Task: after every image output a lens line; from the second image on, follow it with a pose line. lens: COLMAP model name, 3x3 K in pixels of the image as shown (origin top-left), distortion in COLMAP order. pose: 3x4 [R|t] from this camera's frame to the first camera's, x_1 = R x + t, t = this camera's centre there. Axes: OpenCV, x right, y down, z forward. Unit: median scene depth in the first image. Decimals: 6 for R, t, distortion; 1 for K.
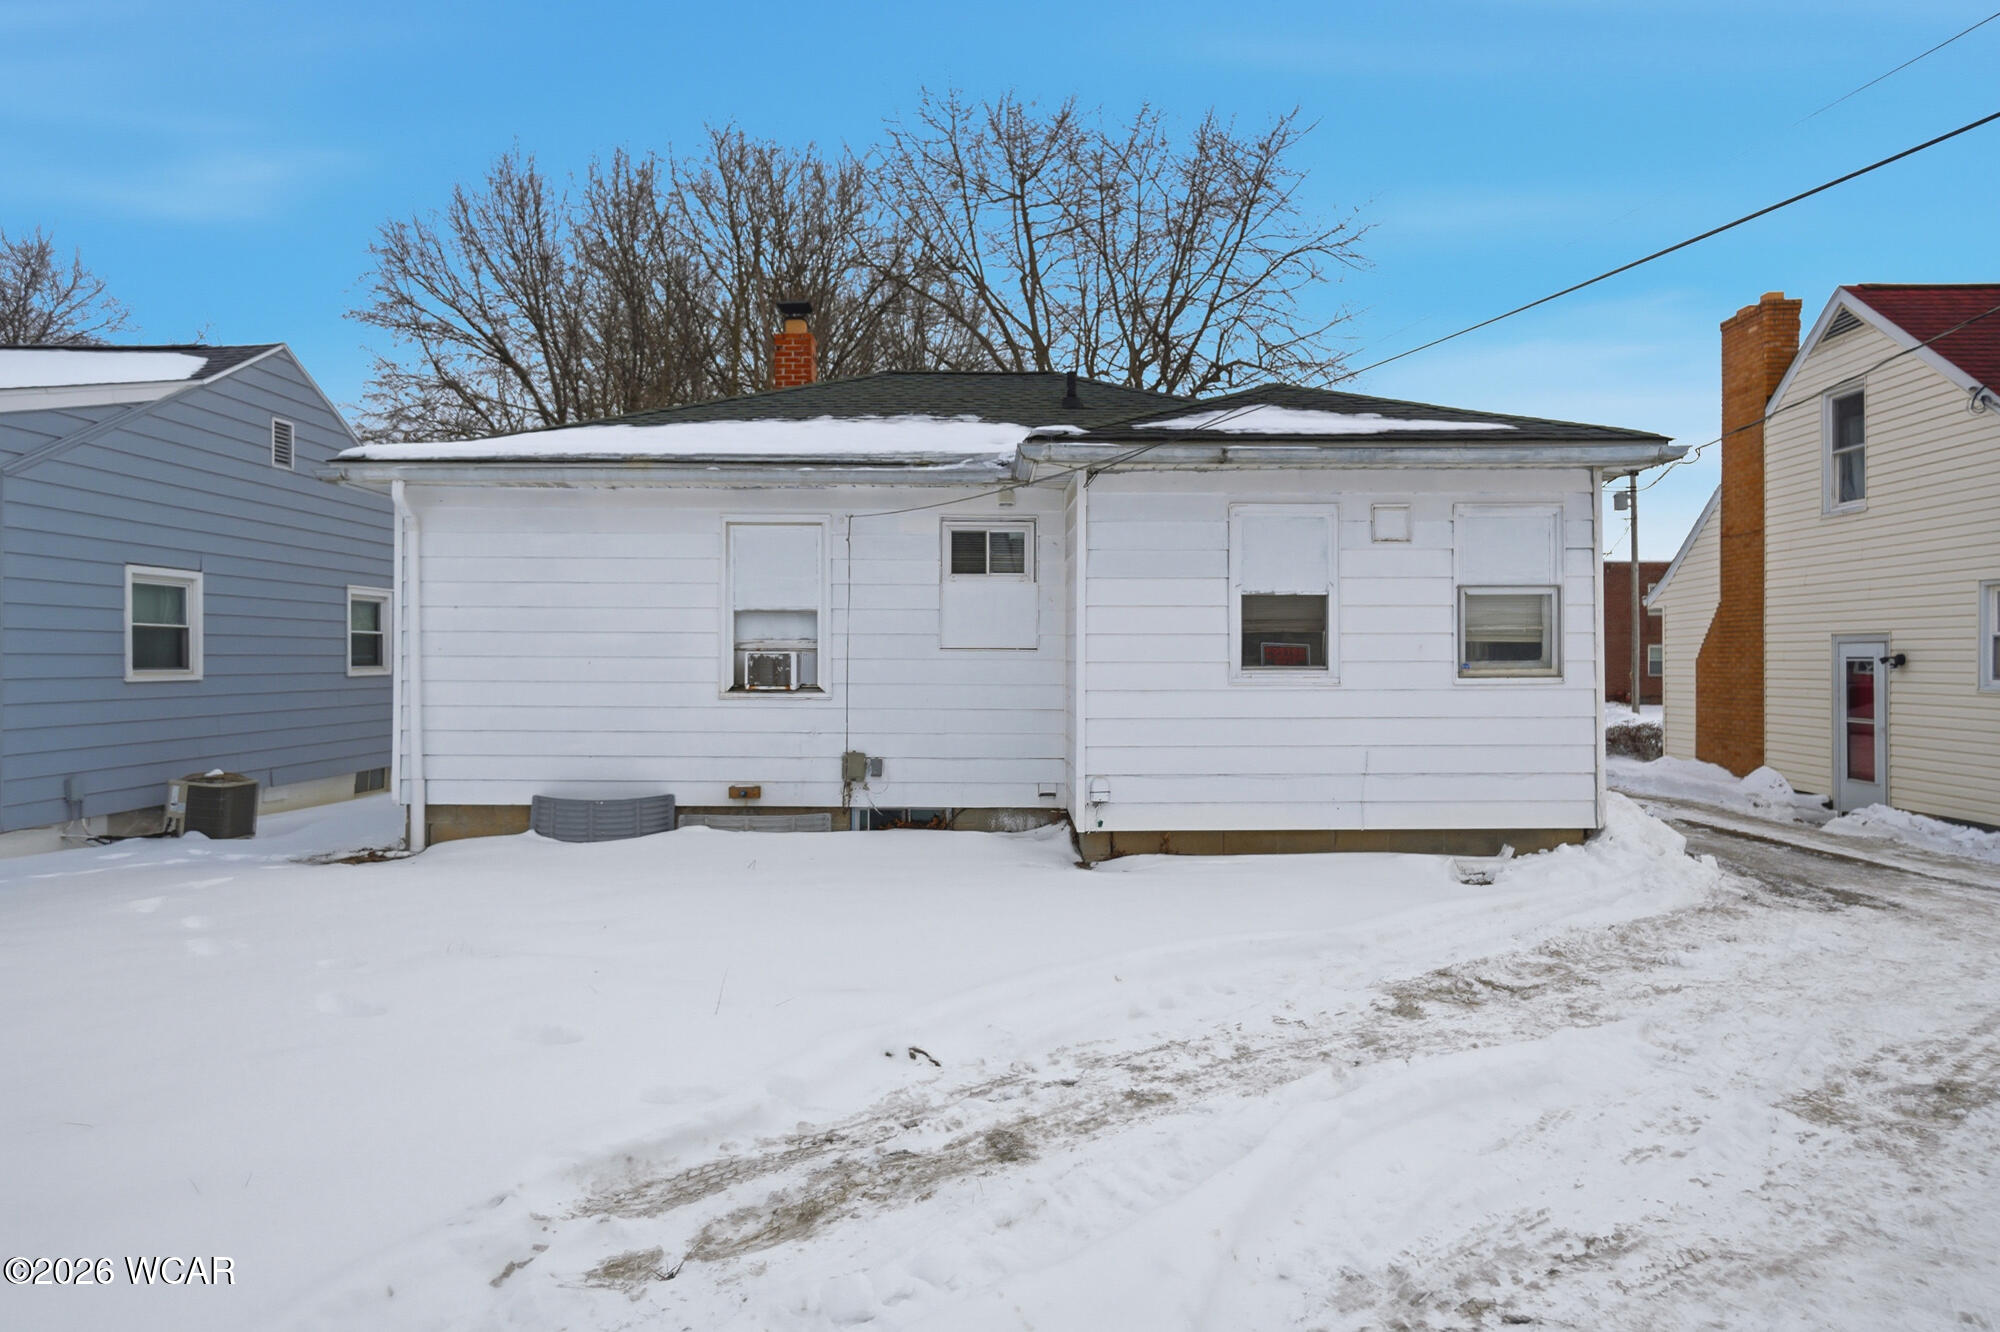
lens RADIAL K [[1193.0, 0, 1000.0], [0, 1193.0, 666.0], [0, 0, 1]] dist [0.001396, 0.003095]
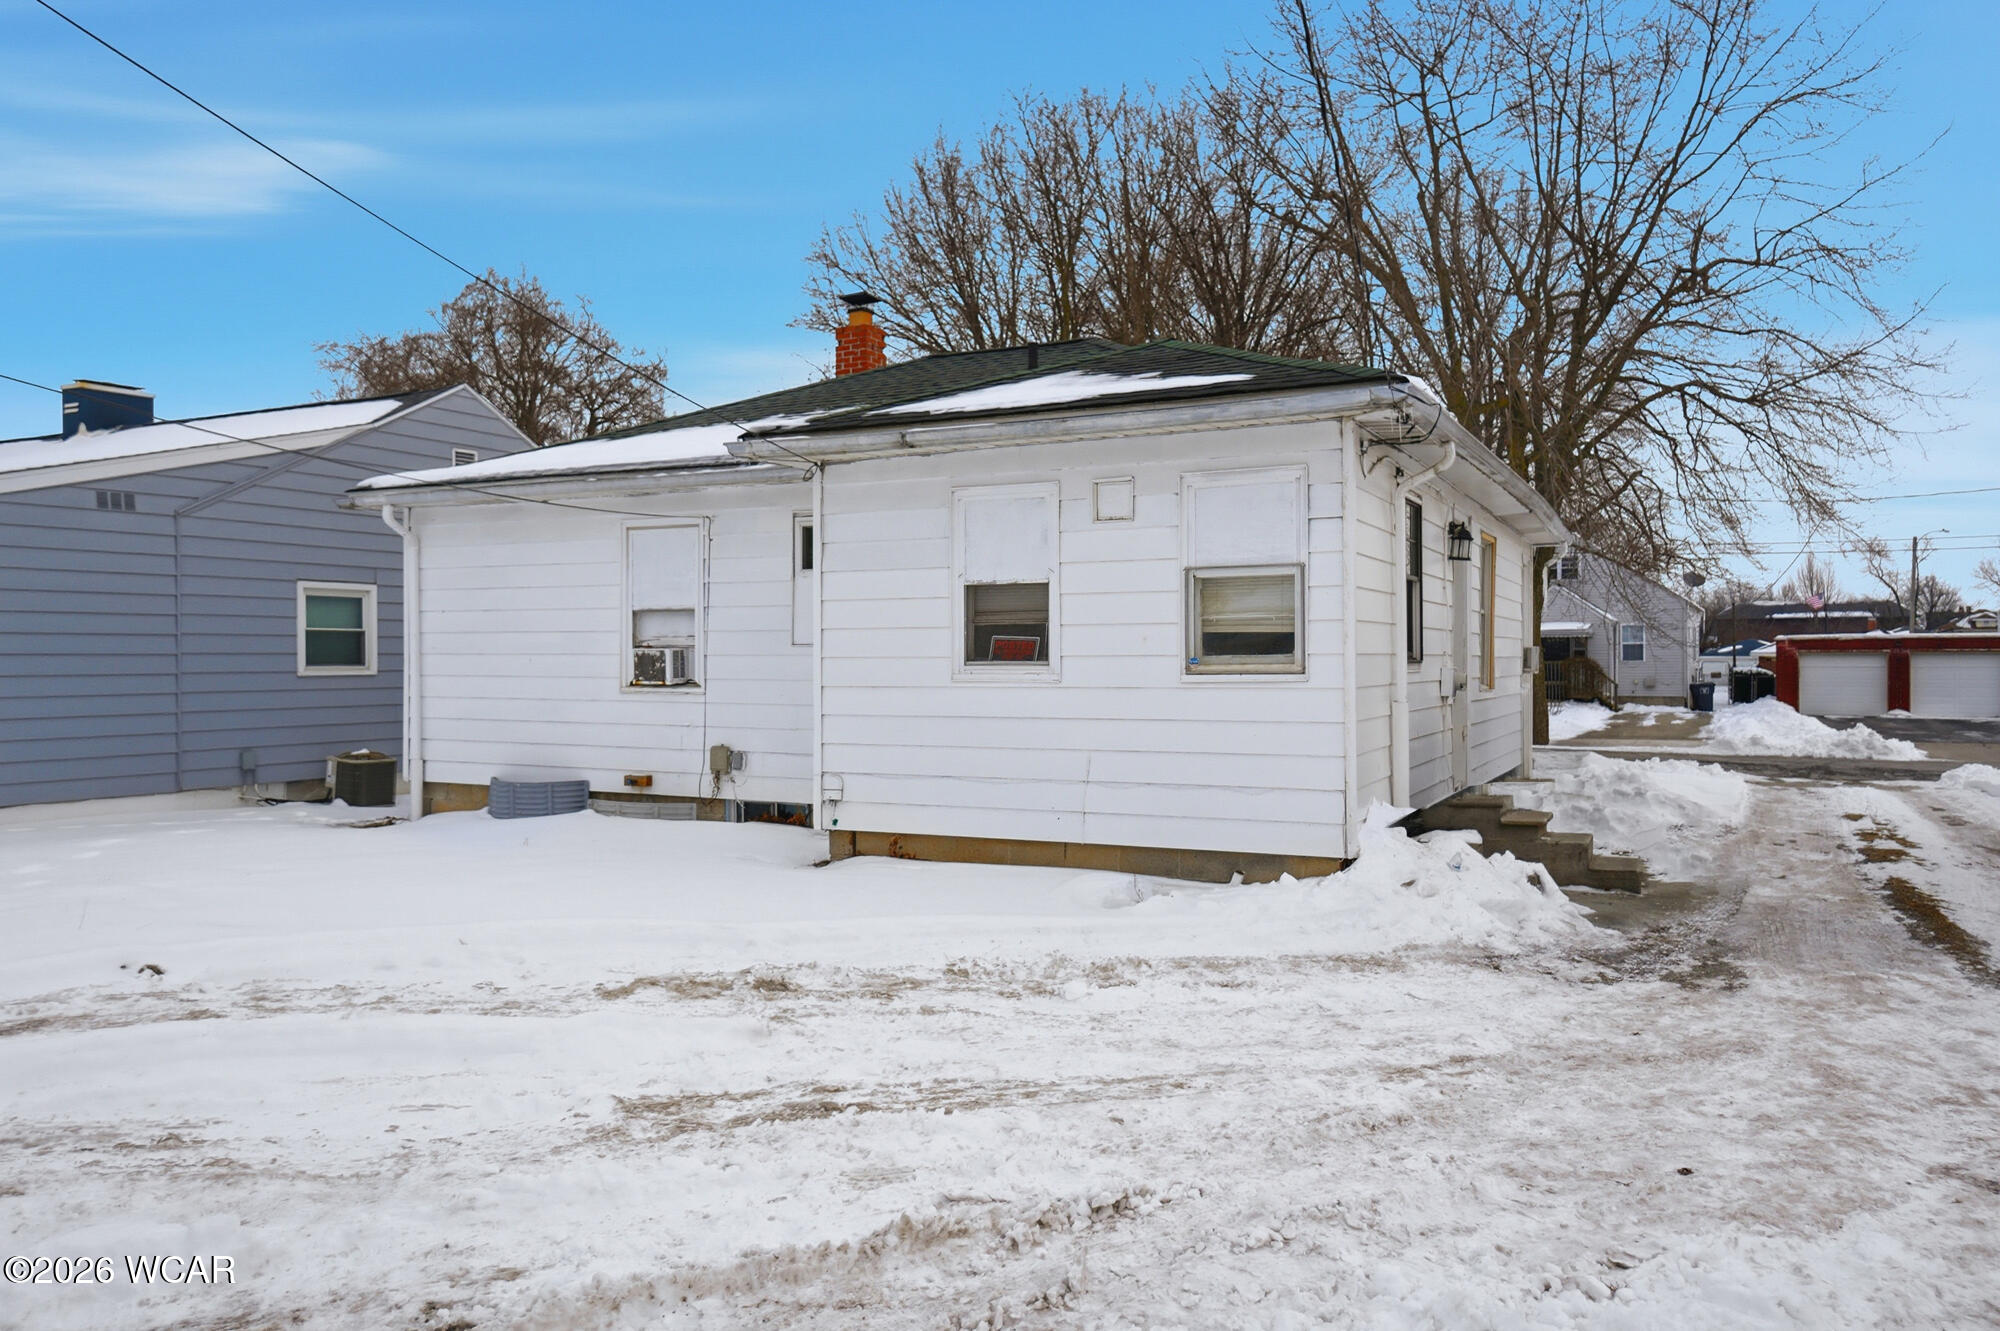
lens RADIAL K [[1381.0, 0, 1000.0], [0, 1381.0, 665.5], [0, 0, 1]] dist [0.041307, 0.000545]
pose [[0.893341, 0.000437, -0.449379, 0.704149], [-0.000853, 0.999999, -0.000722, 0.004099], [0.449379, 0.001028, 0.893341, 0.045503]]
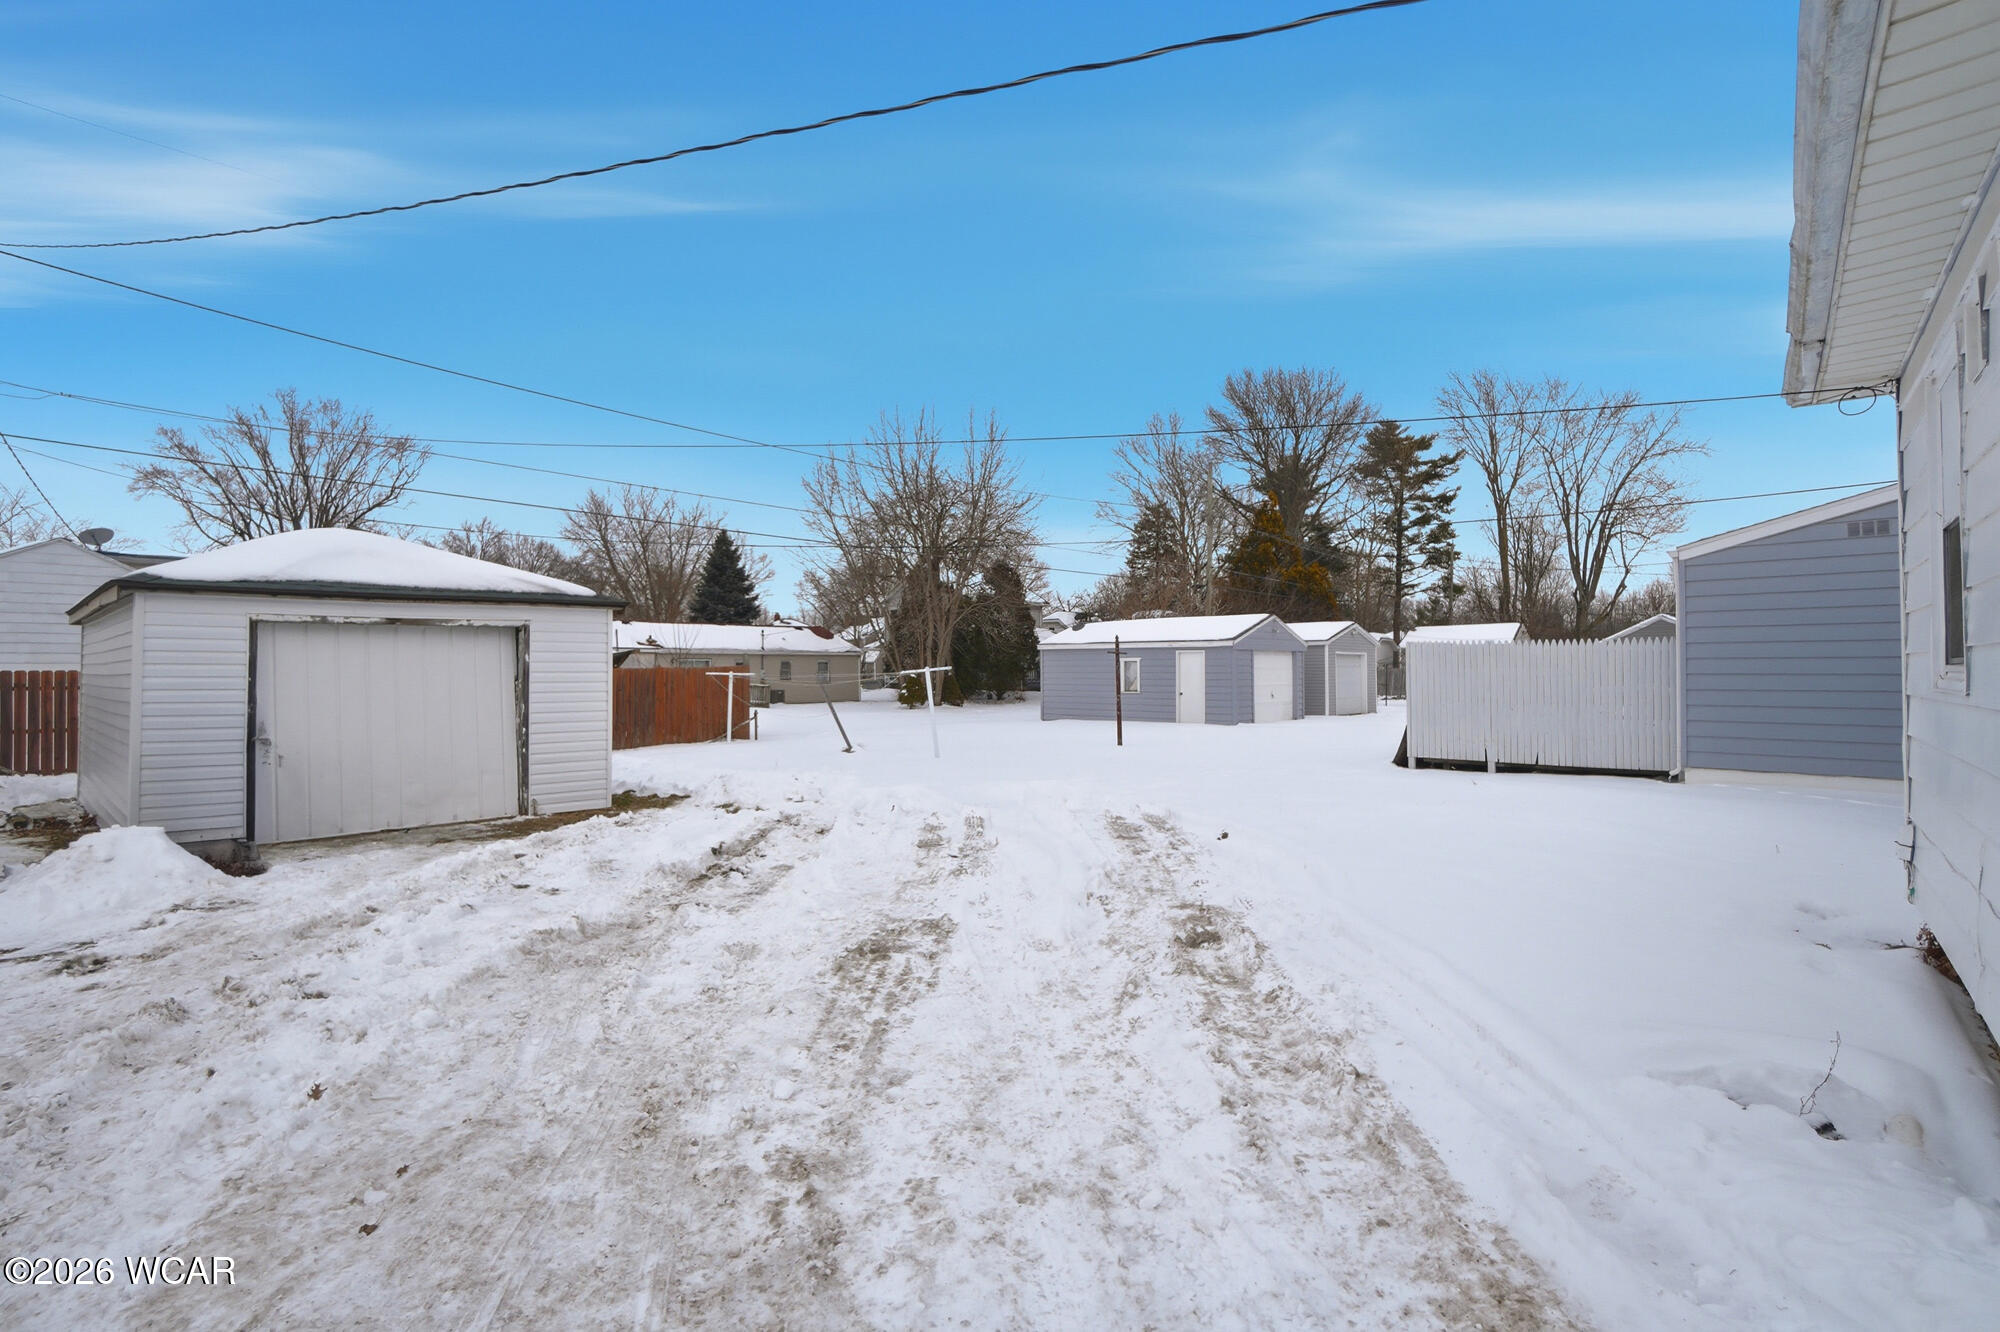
lens RADIAL K [[965.5, 0, 1000.0], [0, 965.5, 666.0], [0, 0, 1]] dist [-0.002145, -0.000075]
pose [[-0.636633, -0.004204, -0.771156, 0.803870], [-0.004507, 0.999988, -0.001731, 0.006556], [0.771154, 0.002373, -0.636644, 0.928154]]
